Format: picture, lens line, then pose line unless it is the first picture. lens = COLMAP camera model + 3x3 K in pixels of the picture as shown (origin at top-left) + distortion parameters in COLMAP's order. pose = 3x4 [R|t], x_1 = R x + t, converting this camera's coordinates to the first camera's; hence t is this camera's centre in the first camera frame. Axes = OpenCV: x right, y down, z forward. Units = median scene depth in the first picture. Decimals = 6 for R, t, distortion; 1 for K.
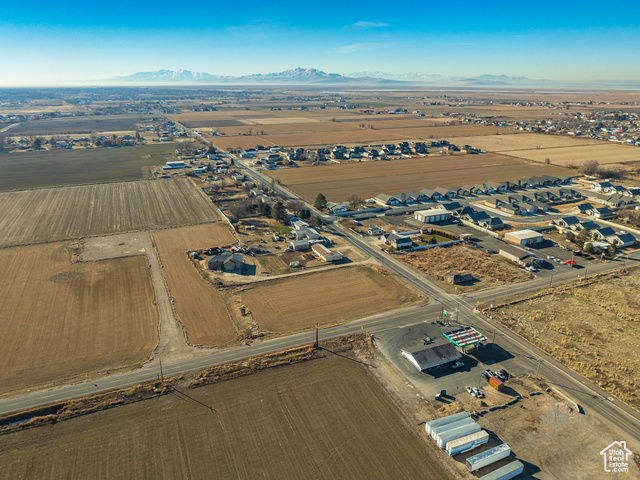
lens RADIAL K [[461.5, 0, 320.0], [0, 461.5, 240.0], [0, 0, 1]] dist [-0.032506, -0.002704]
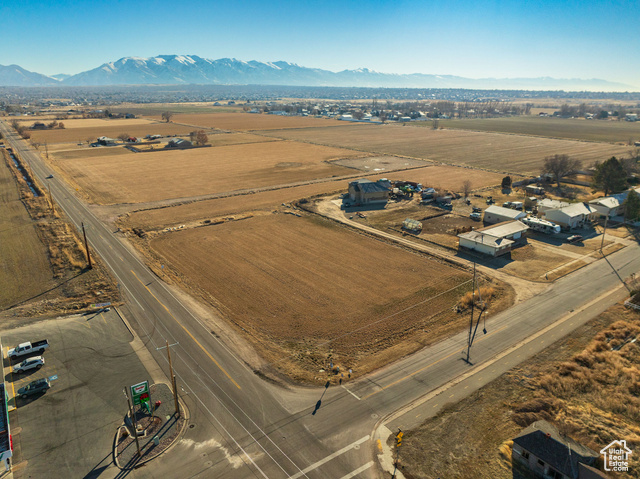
lens RADIAL K [[454.3, 0, 320.0], [0, 454.3, 239.5], [0, 0, 1]] dist [-0.034821, 0.003112]
pose [[0.225032, 0.308740, -0.924143, 0.355799], [-0.323056, 0.918461, 0.228176, -0.013084], [0.919236, 0.247203, 0.306423, 0.687470]]
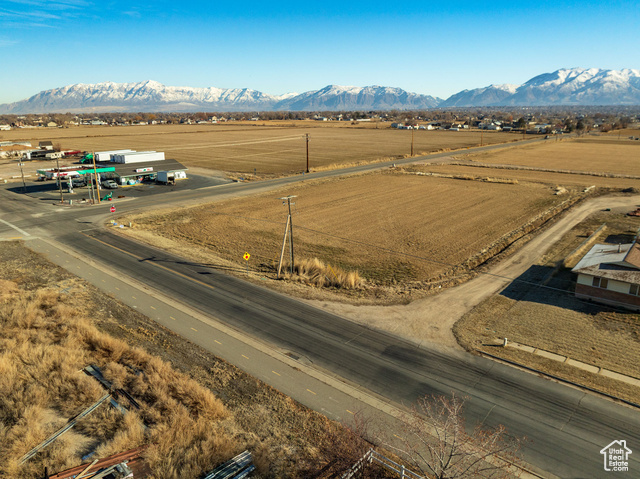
lens RADIAL K [[454.3, 0, 320.0], [0, 454.3, 239.5], [0, 0, 1]] dist [-0.034821, 0.003112]
pose [[-0.901181, 0.123166, -0.415575, 0.179577], [-0.139281, 0.825642, 0.546733, -0.044942], [0.410455, 0.550587, -0.726898, 1.002053]]
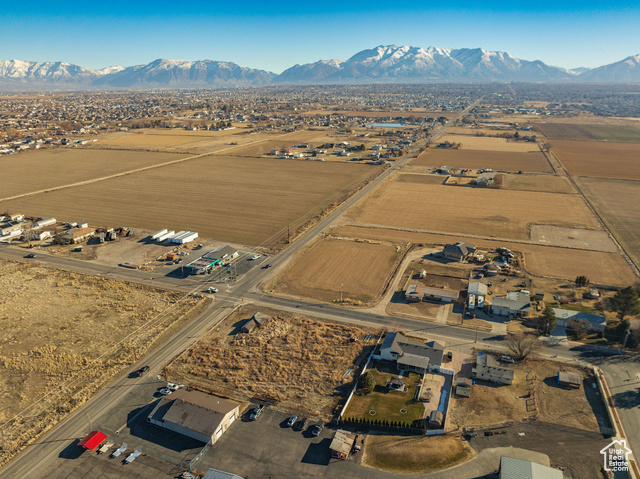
lens RADIAL K [[454.3, 0, 320.0], [0, 454.3, 239.5], [0, 0, 1]] dist [-0.034821, 0.003112]
pose [[-0.699542, 0.237071, -0.674121, 0.582857], [-0.234215, 0.815188, 0.529728, -0.372114], [0.675119, 0.528456, -0.514733, 1.159282]]
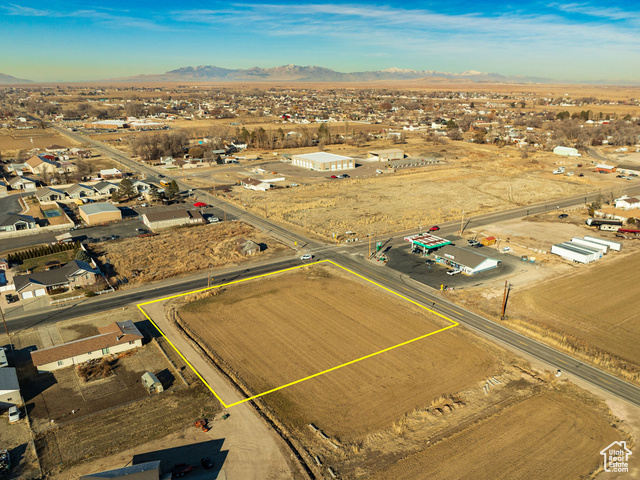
lens RADIAL K [[537.6, 0, 365.8], [0, 537.6, 240.3], [0, 0, 1]] dist [-0.017467, -0.005088]
pose [[-0.229475, -0.283155, 0.931216, -0.407980], [0.318361, 0.882284, 0.346729, -0.124703], [-0.919776, 0.376029, -0.112317, 0.776684]]
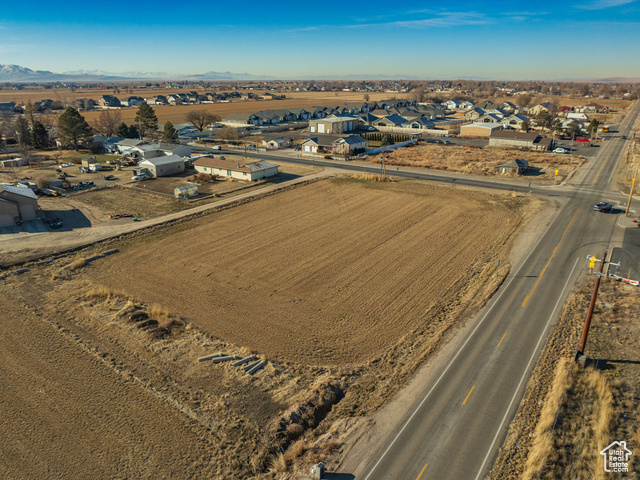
lens RADIAL K [[461.5, 0, 320.0], [0, 461.5, 240.0], [0, 0, 1]] dist [-0.032506, -0.002704]
pose [[0.852282, -0.173358, 0.493521, -0.145636], [0.171825, 0.983914, 0.048887, 0.085368], [-0.494057, 0.043134, 0.868359, 0.545032]]
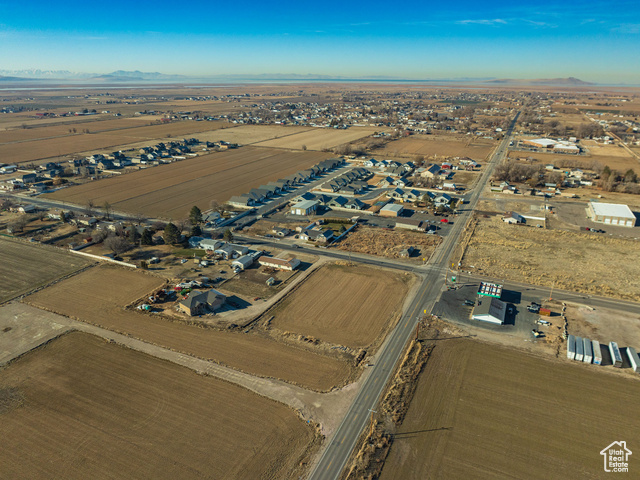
lens RADIAL K [[454.3, 0, 320.0], [0, 454.3, 240.0], [0, 0, 1]] dist [-0.034821, 0.003112]
pose [[0.745554, -0.220974, 0.628745, -0.483743], [0.212392, 0.973020, 0.090119, -0.080971], [-0.631696, 0.066352, 0.772372, 0.212394]]
